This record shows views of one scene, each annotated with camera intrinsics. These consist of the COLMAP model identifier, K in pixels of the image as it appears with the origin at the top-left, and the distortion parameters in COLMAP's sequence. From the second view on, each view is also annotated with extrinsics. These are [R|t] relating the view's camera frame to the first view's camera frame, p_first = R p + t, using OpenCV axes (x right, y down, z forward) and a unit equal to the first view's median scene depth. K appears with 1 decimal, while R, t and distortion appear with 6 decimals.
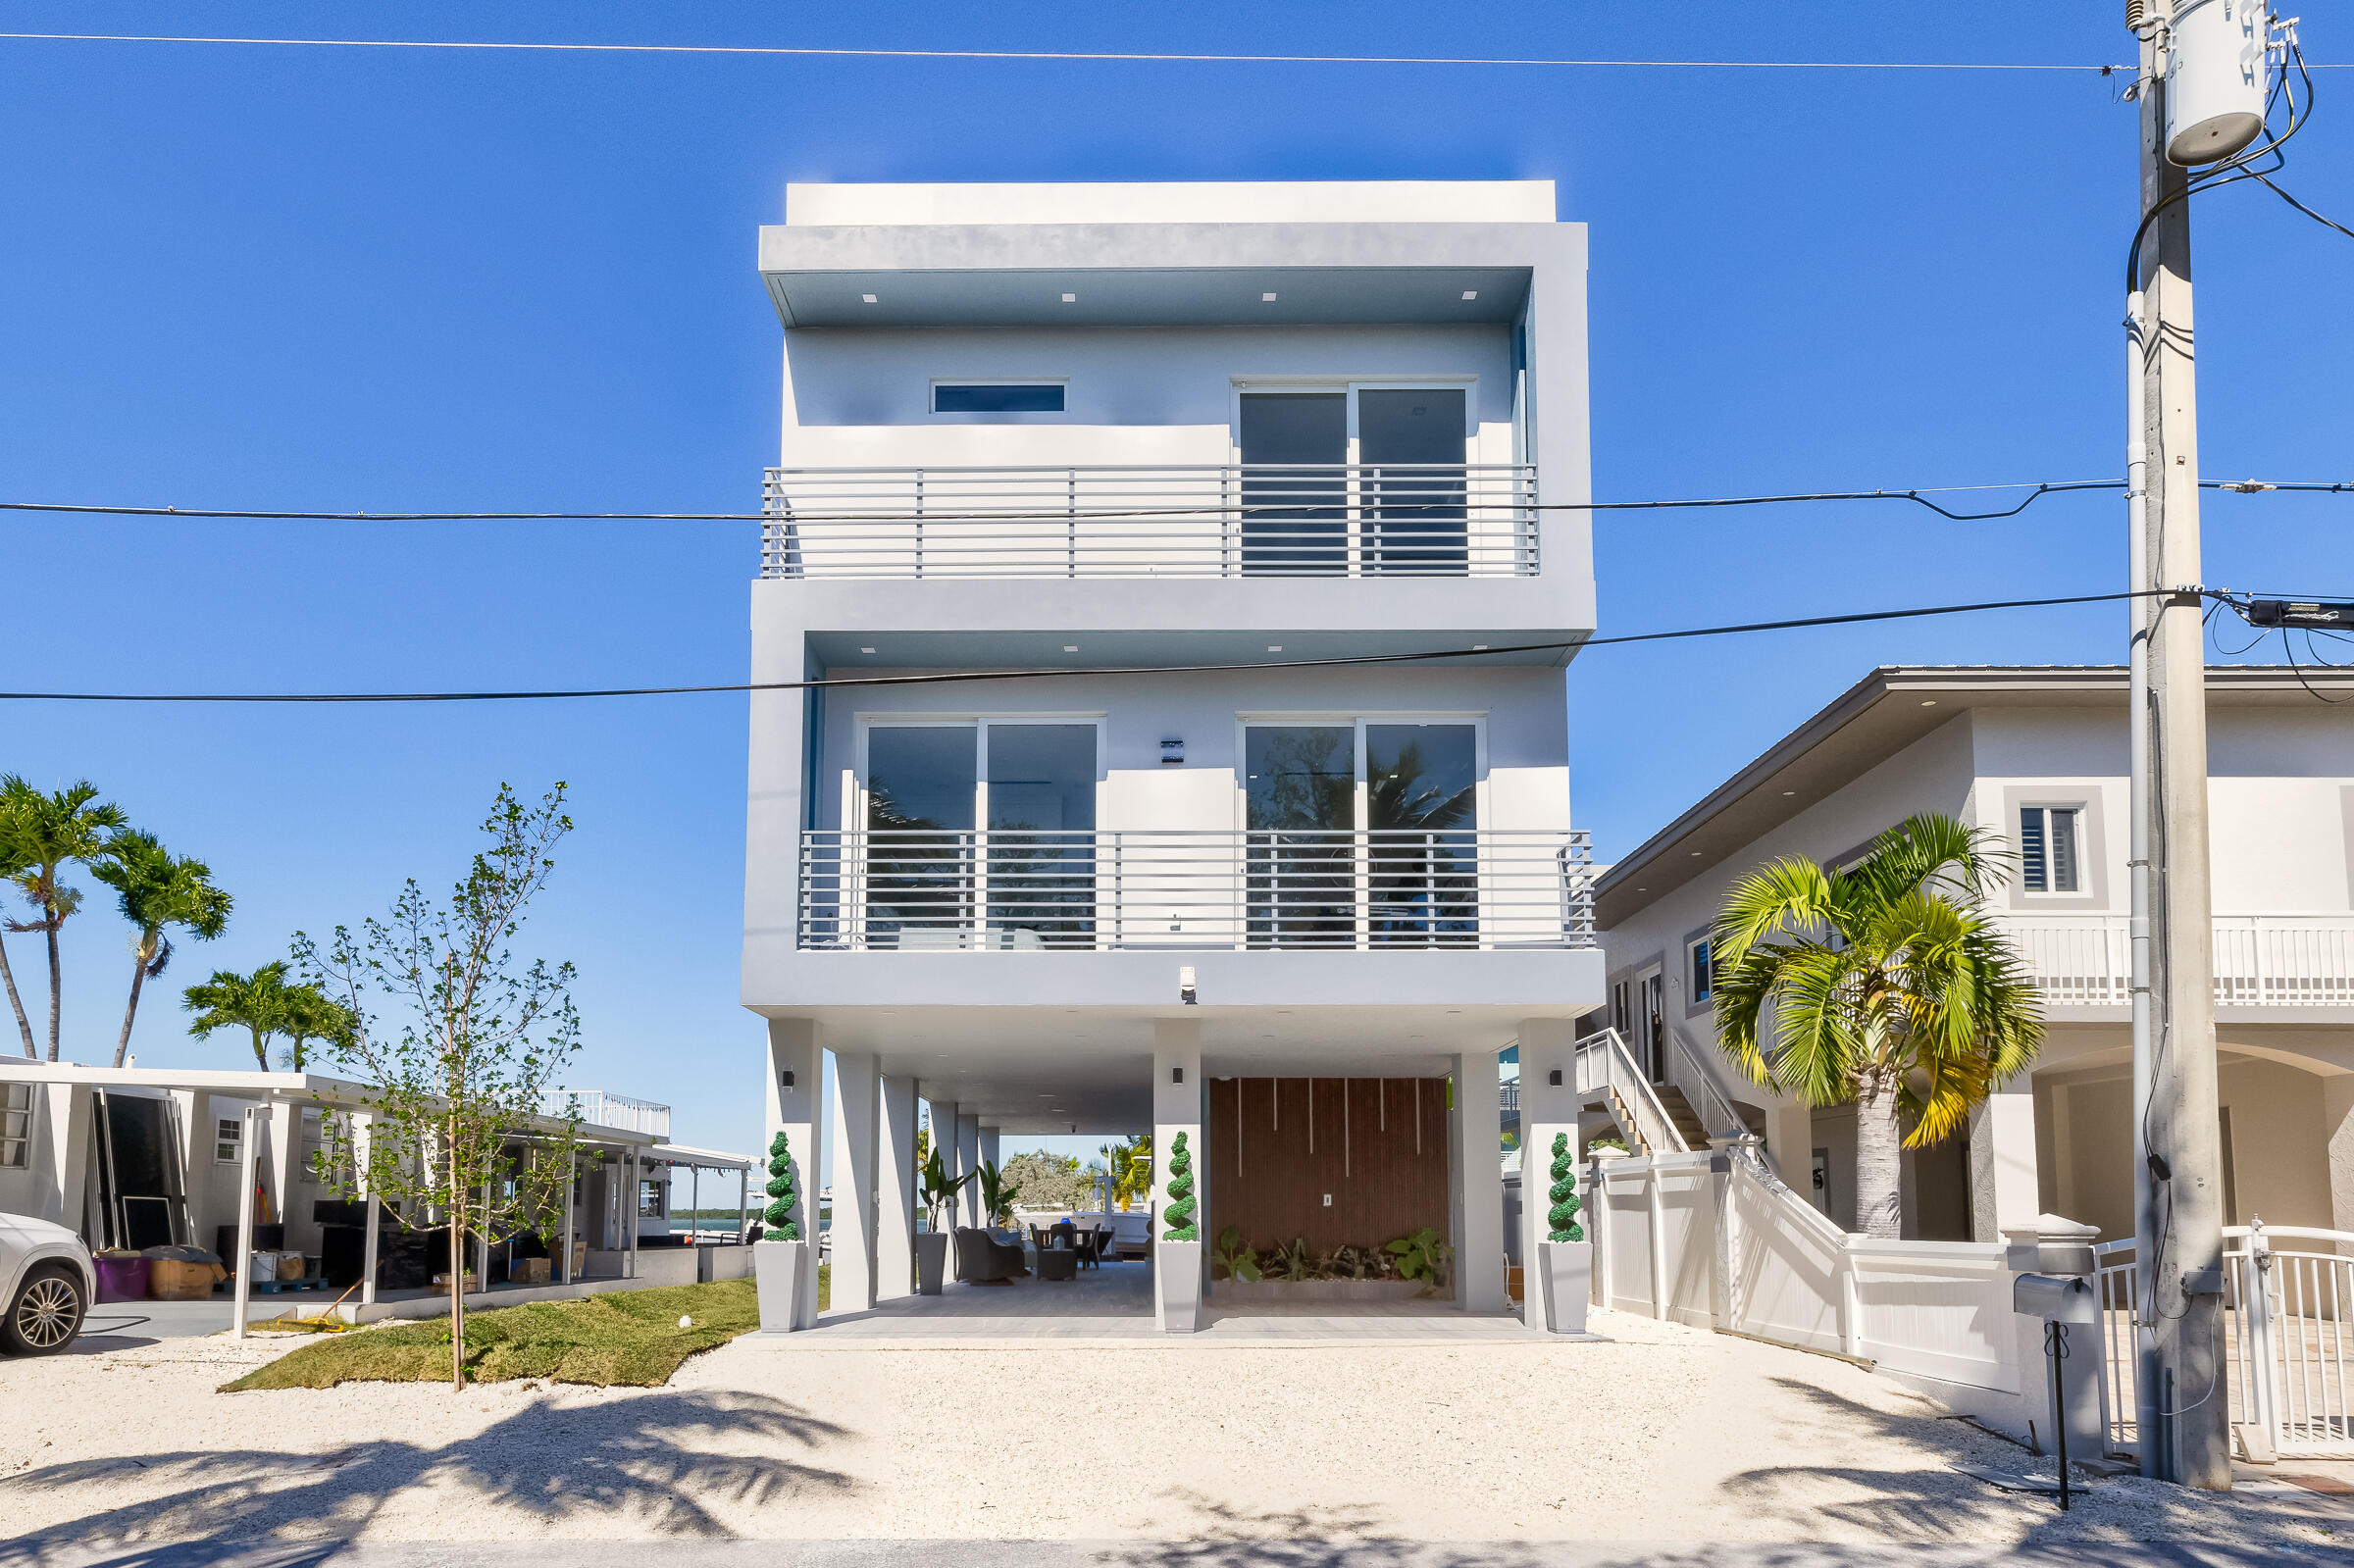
lens RADIAL K [[1638.7, 0, 1177.0], [0, 1638.7, 784.0], [0, 0, 1]] dist [0.011722, 0.001208]
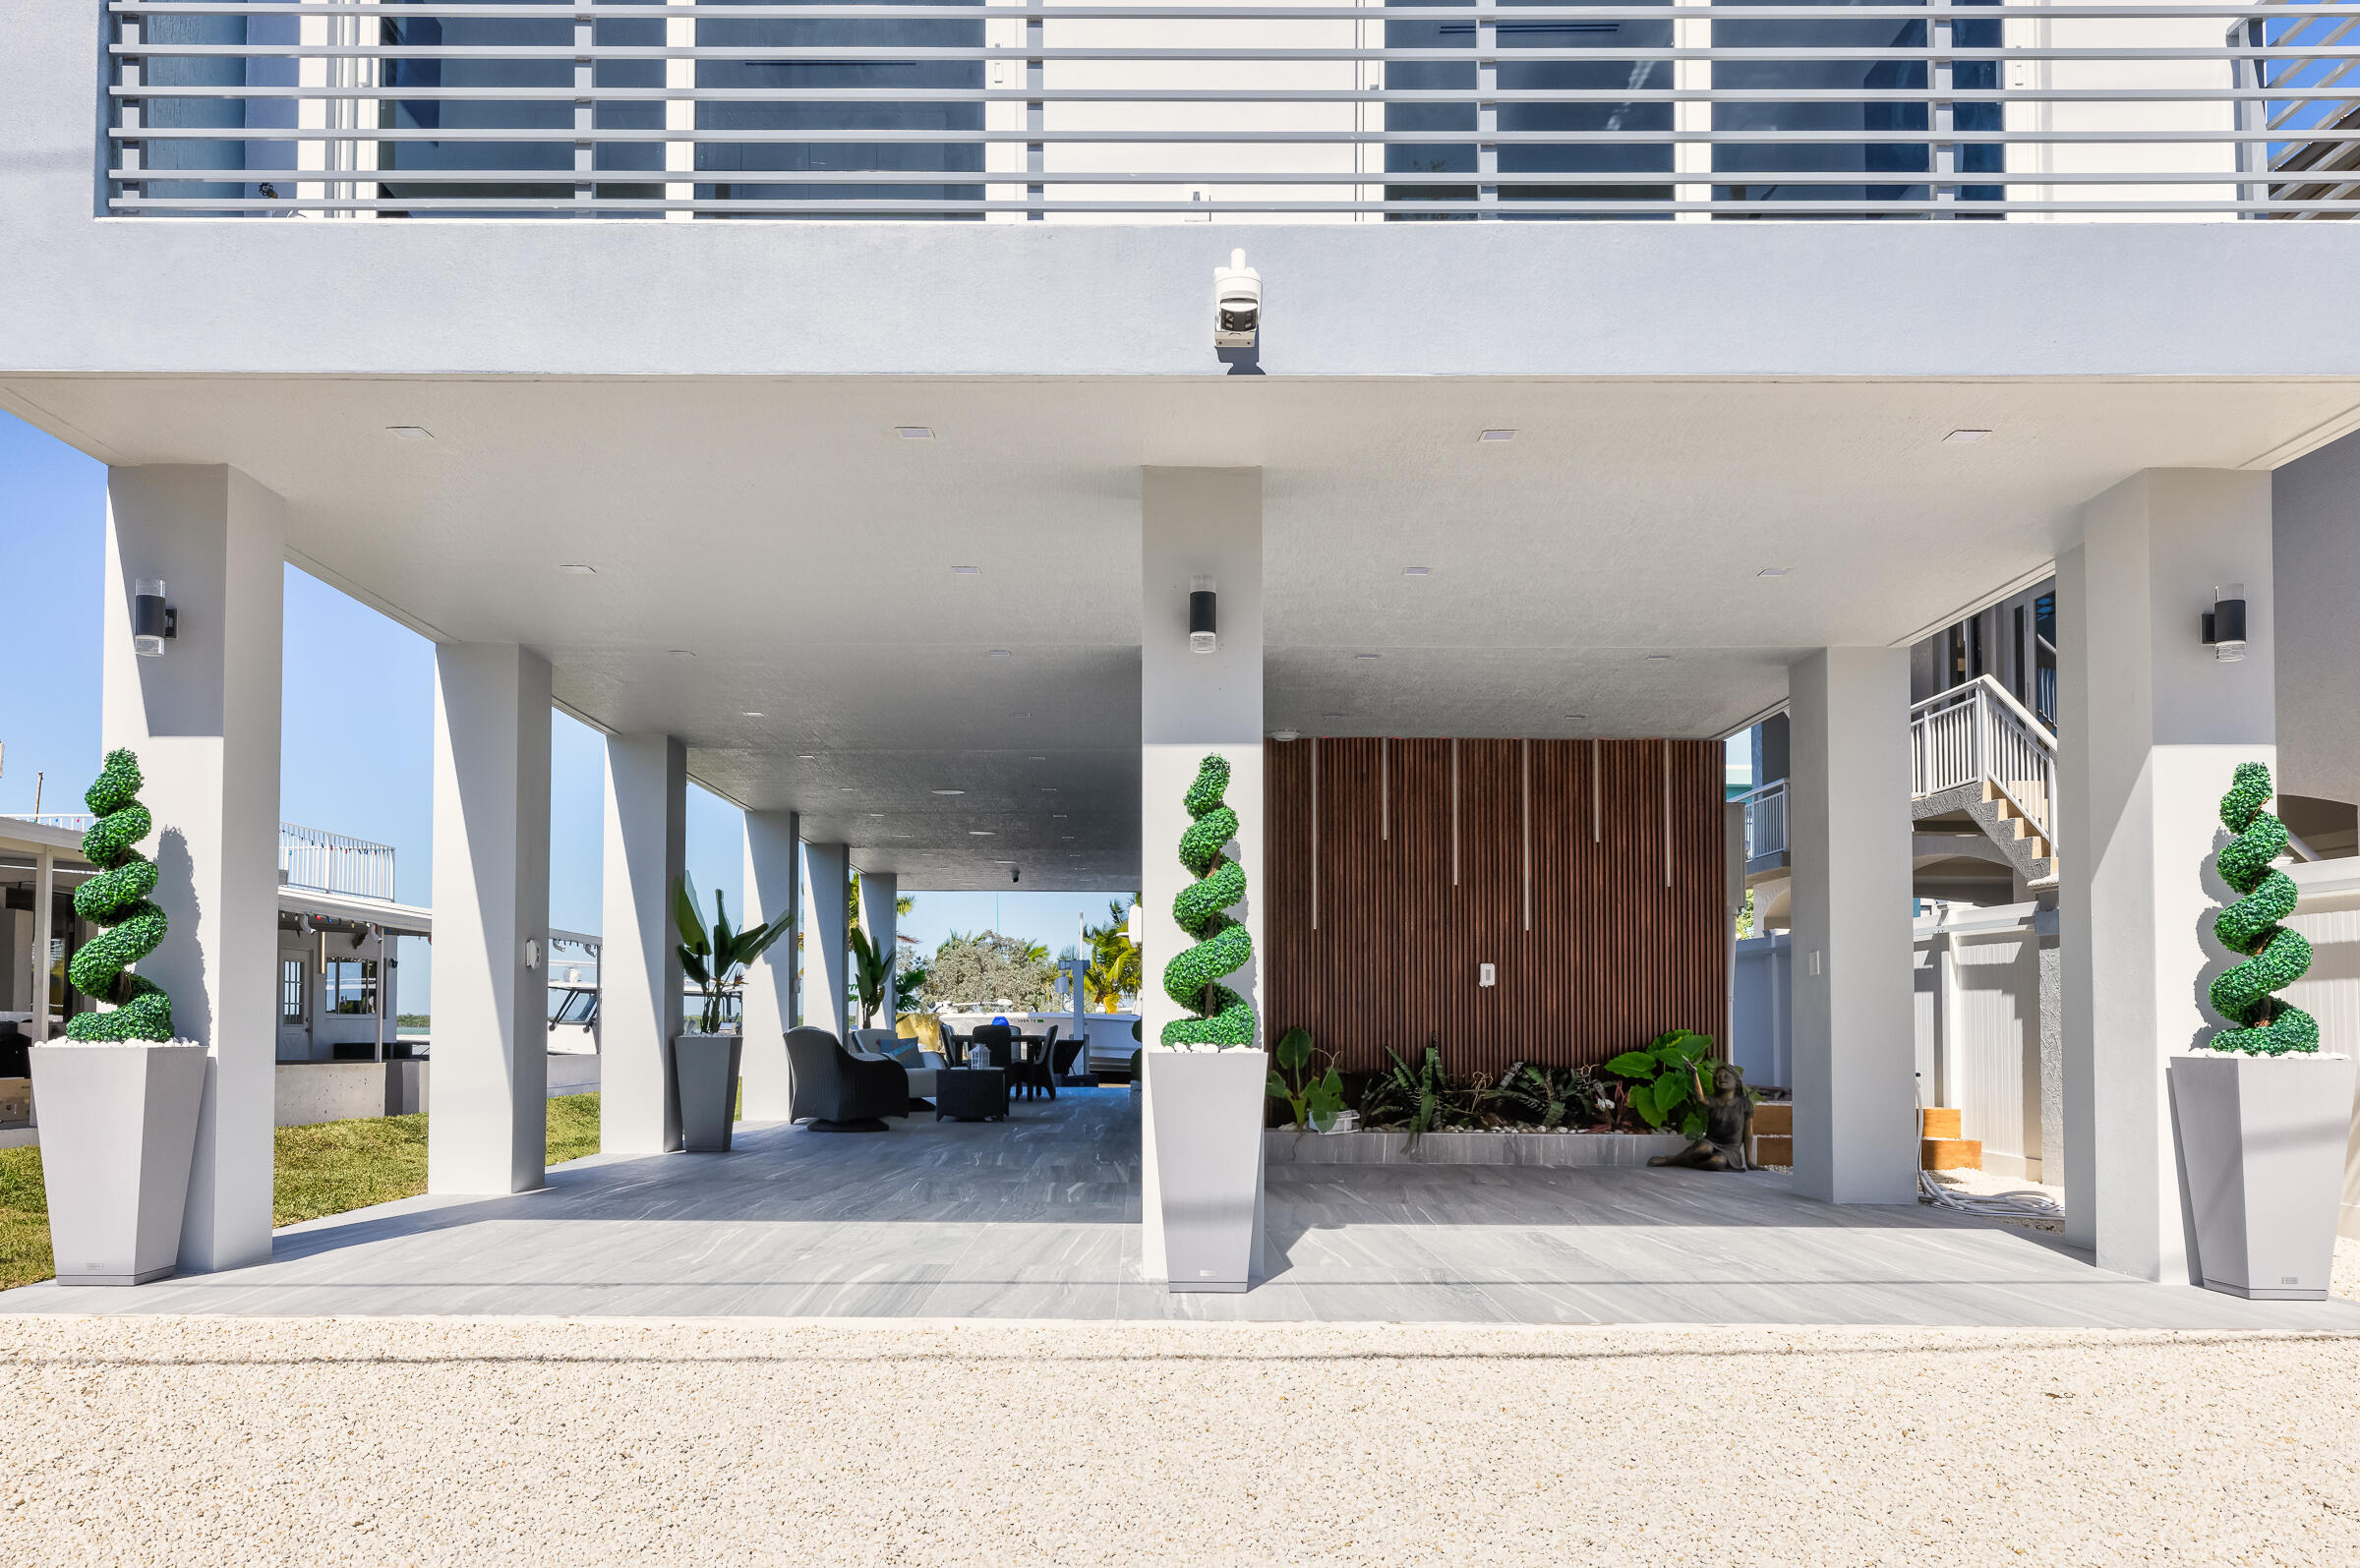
lens RADIAL K [[1790.6, 0, 1180.0], [0, 1790.6, 784.0], [0, 0, 1]] dist [0.000497, 0.004422]
pose [[0.999987, 0.004827, 0.001356, -0.003908], [-0.004954, 0.992882, 0.119003, 0.133055], [-0.000772, -0.119009, 0.992893, 0.469783]]
